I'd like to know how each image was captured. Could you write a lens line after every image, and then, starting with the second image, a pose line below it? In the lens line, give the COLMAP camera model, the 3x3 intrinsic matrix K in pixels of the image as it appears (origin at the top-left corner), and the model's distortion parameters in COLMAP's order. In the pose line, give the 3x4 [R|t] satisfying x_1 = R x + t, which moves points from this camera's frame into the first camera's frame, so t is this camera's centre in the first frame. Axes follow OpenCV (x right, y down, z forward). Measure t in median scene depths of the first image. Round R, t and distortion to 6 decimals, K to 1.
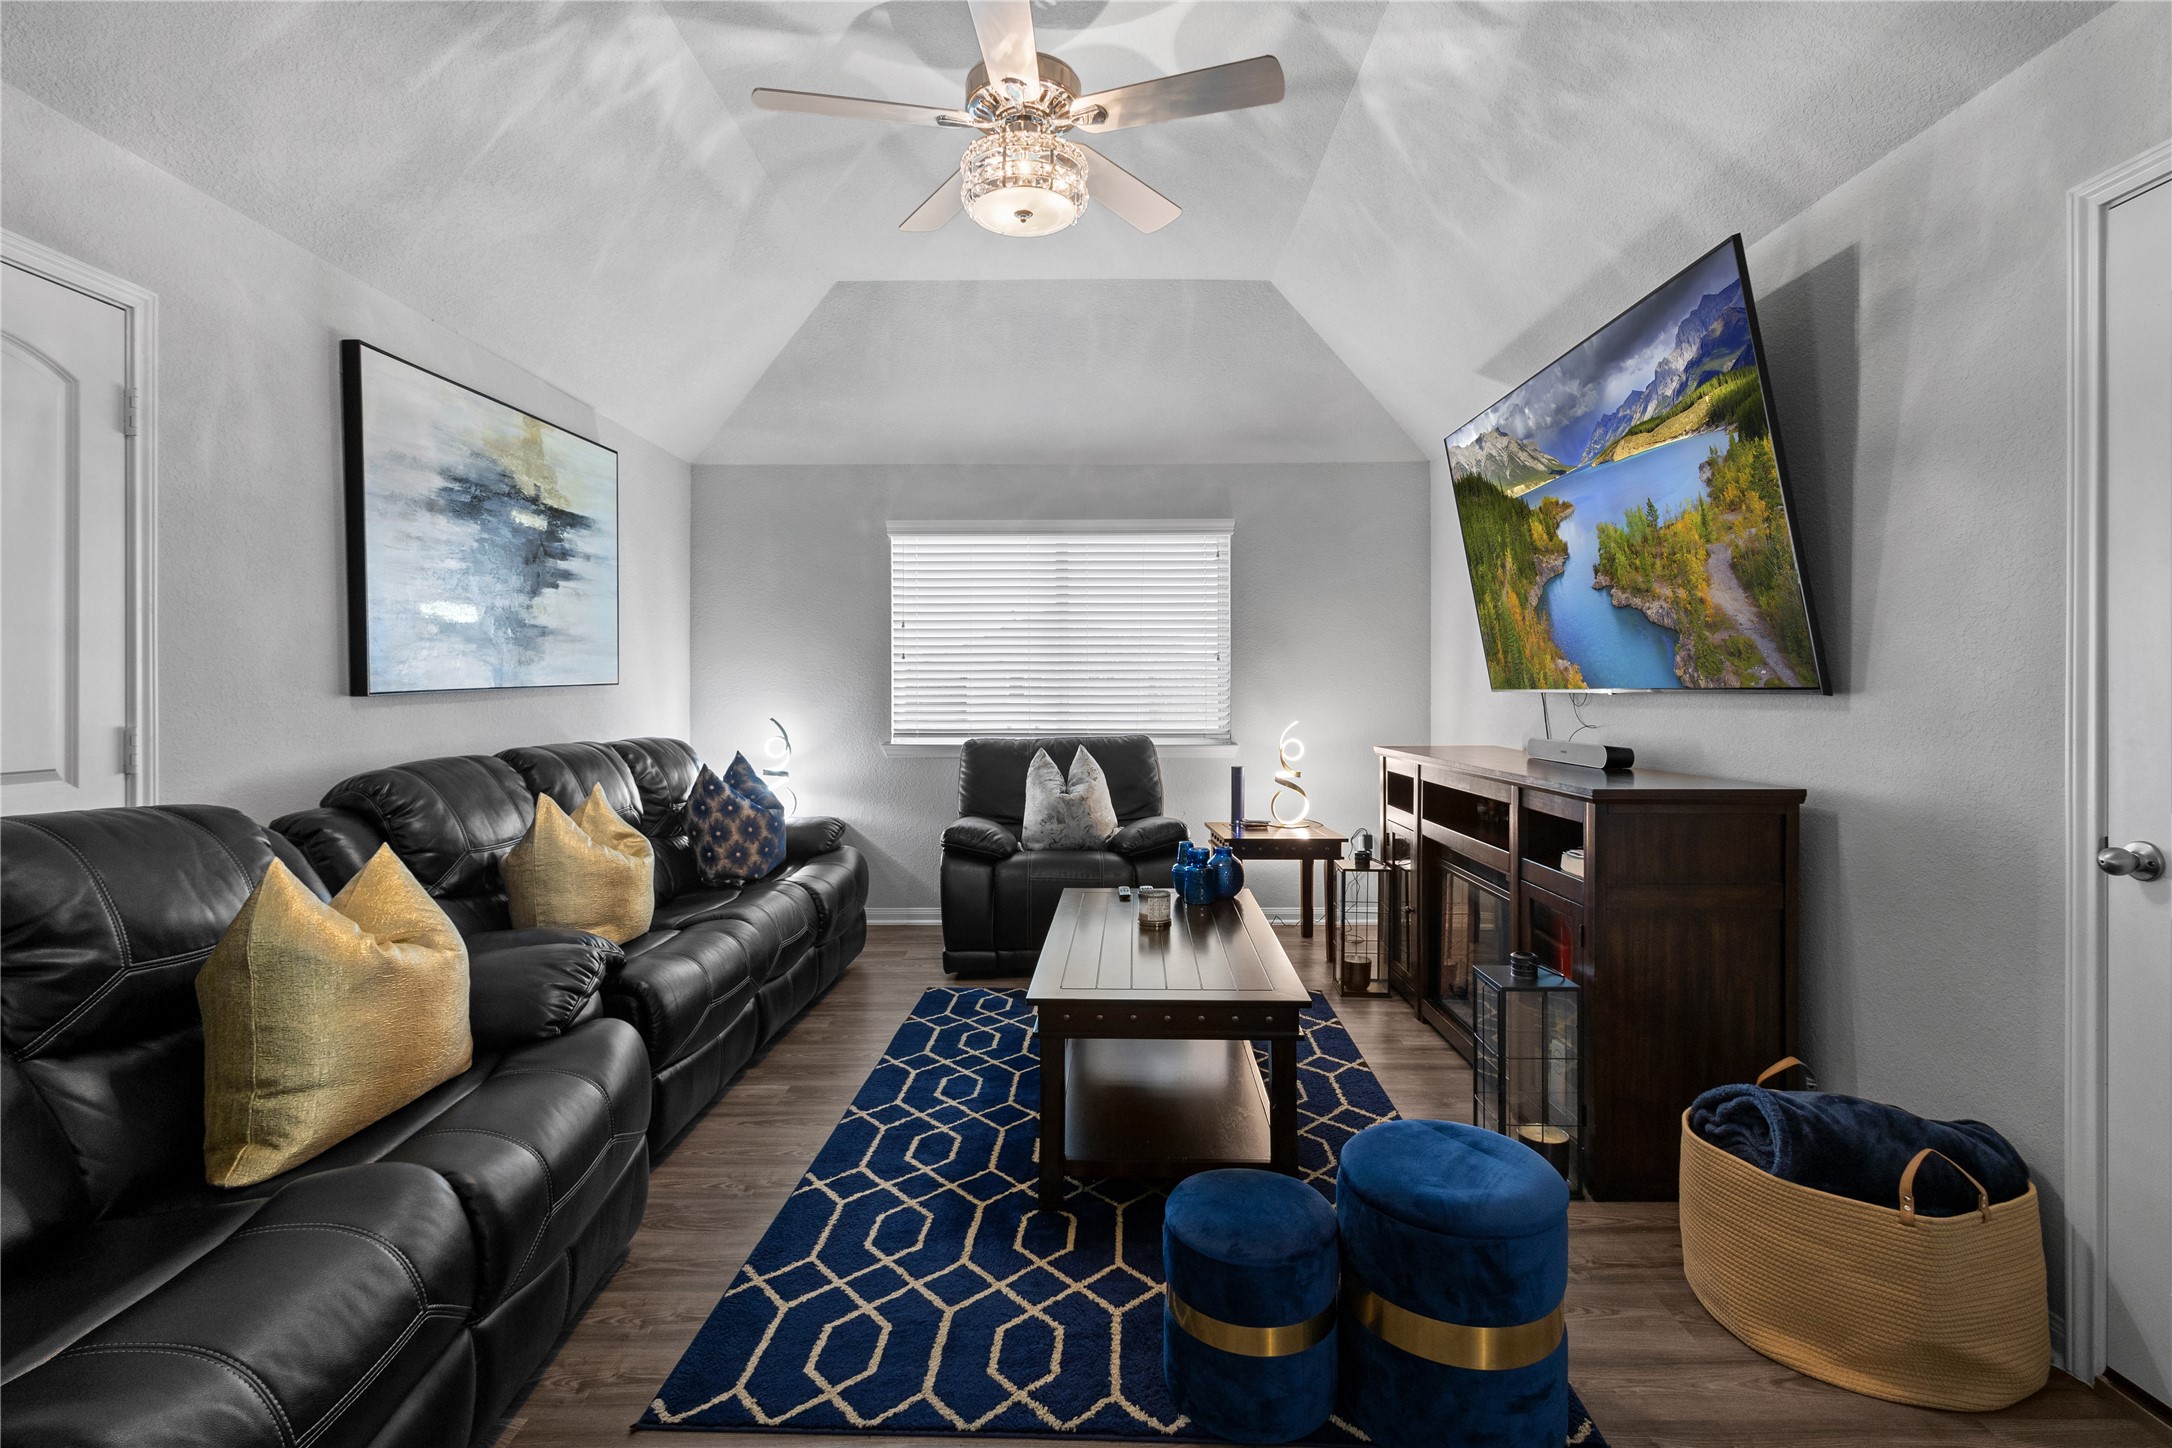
lens RADIAL K [[1010.2, 0, 1093.7], [0, 1010.2, 691.3], [0, 0, 1]] dist [0.000332, 0.000104]
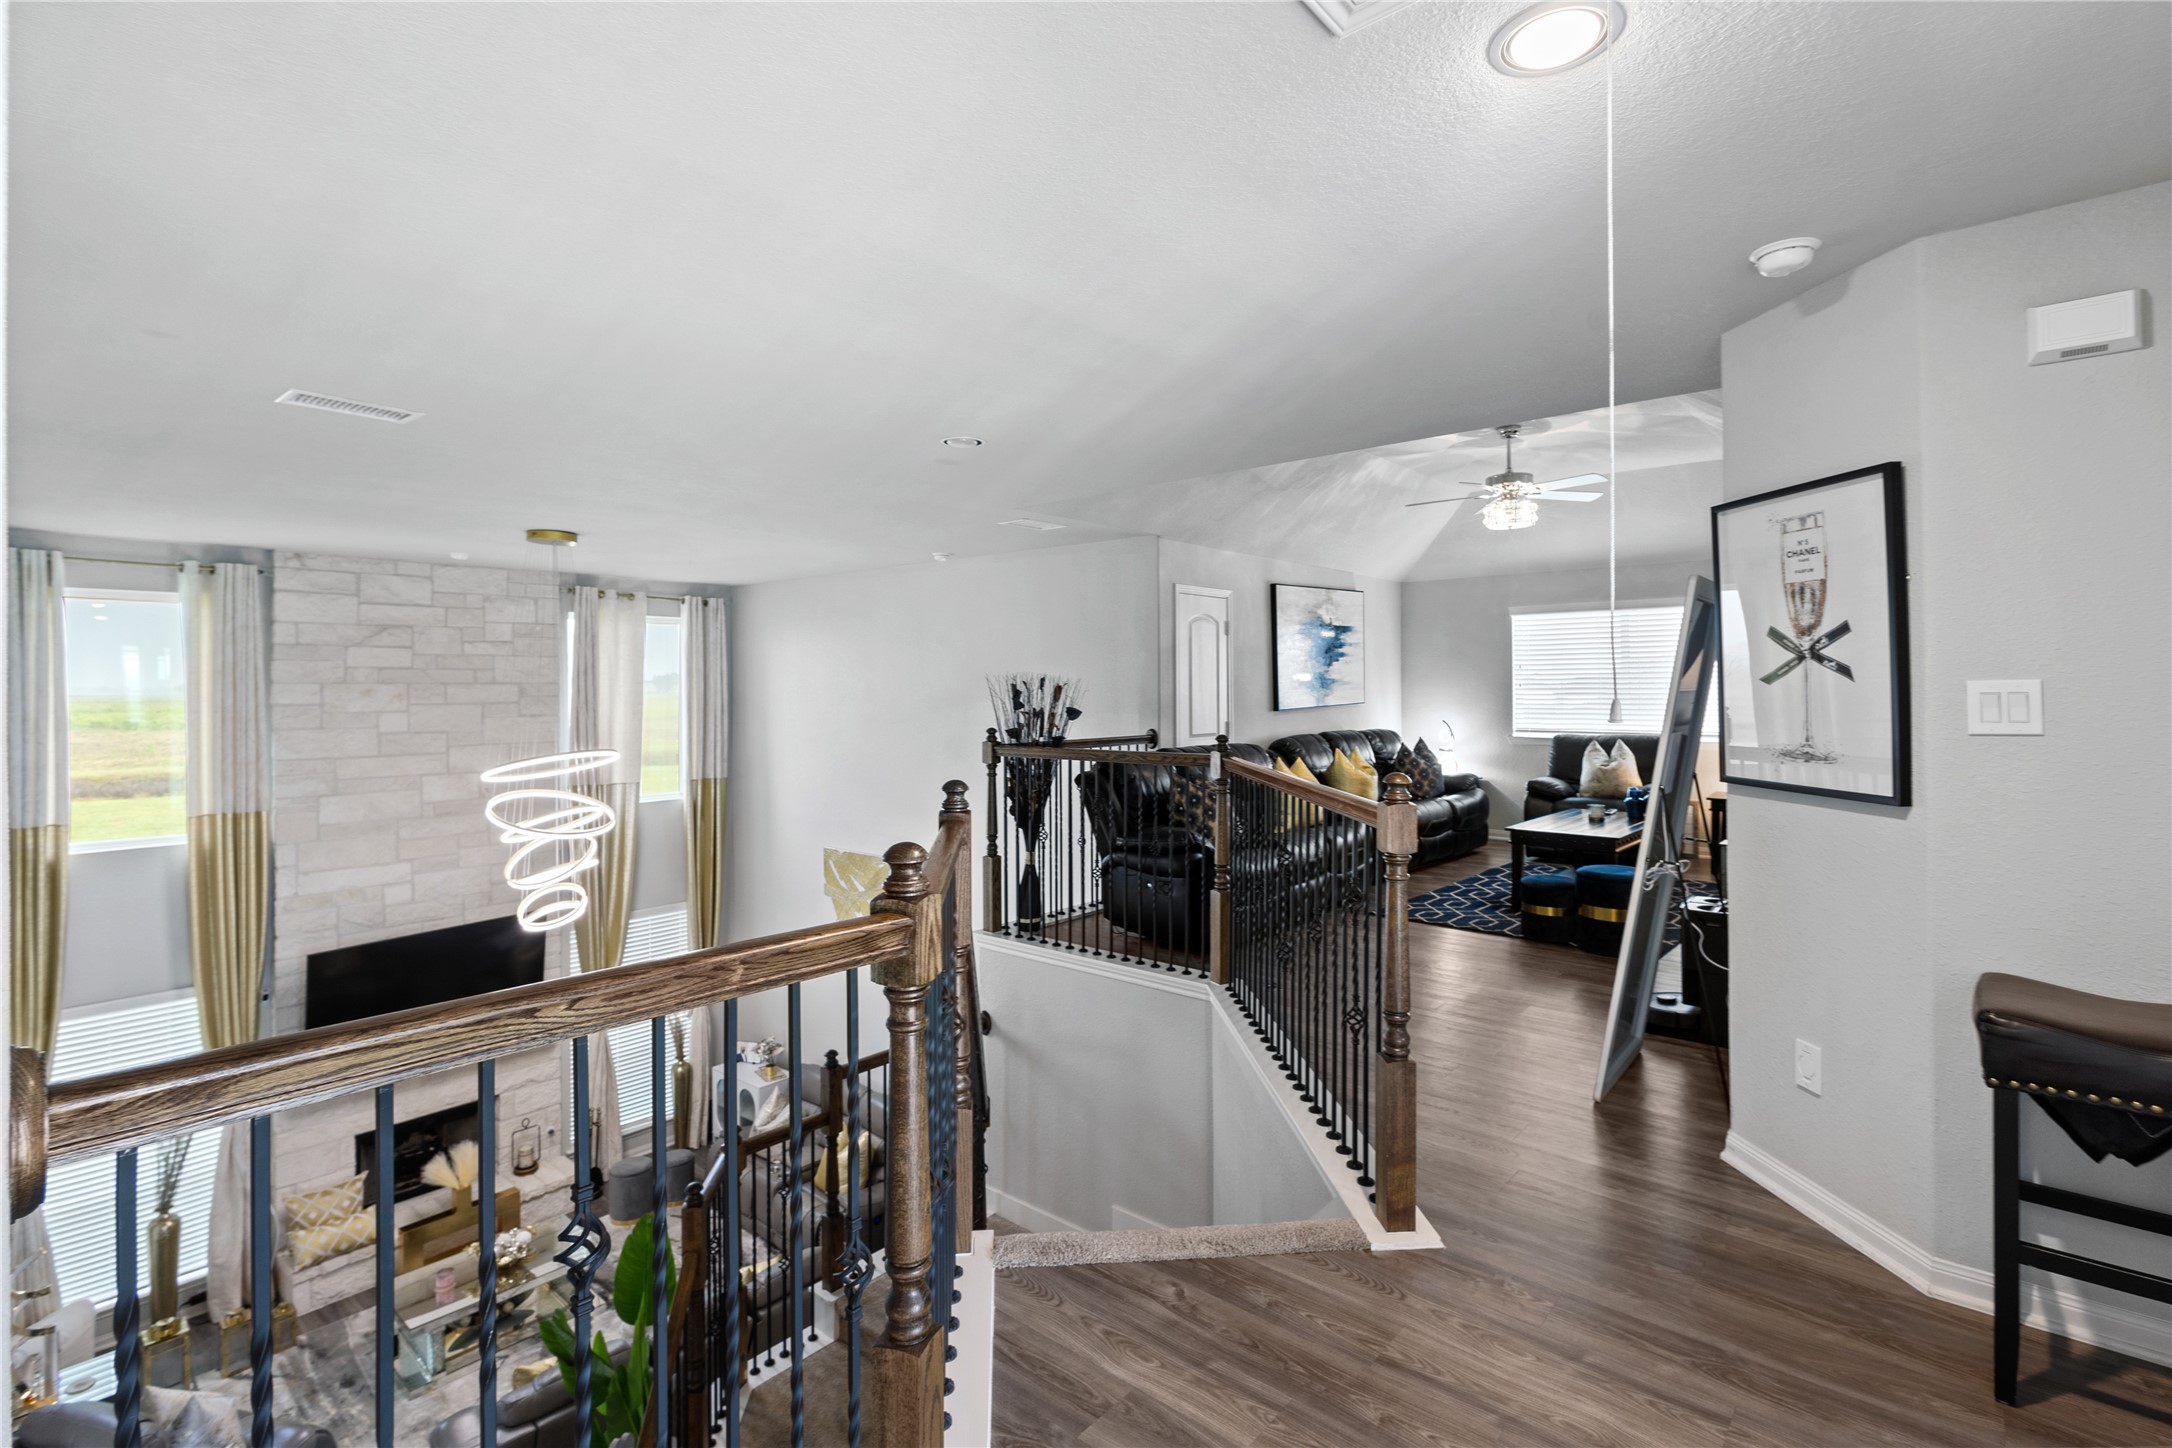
lens RADIAL K [[1010.2, 0, 1093.7], [0, 1010.2, 691.3], [0, 0, 1]] dist [0.000332, 0.000104]
pose [[0.762341, -0.007360, -0.647134, 0.472960], [0.005515, 0.999973, -0.004876, -0.026277], [0.647152, 0.000148, 0.762361, -0.992195]]
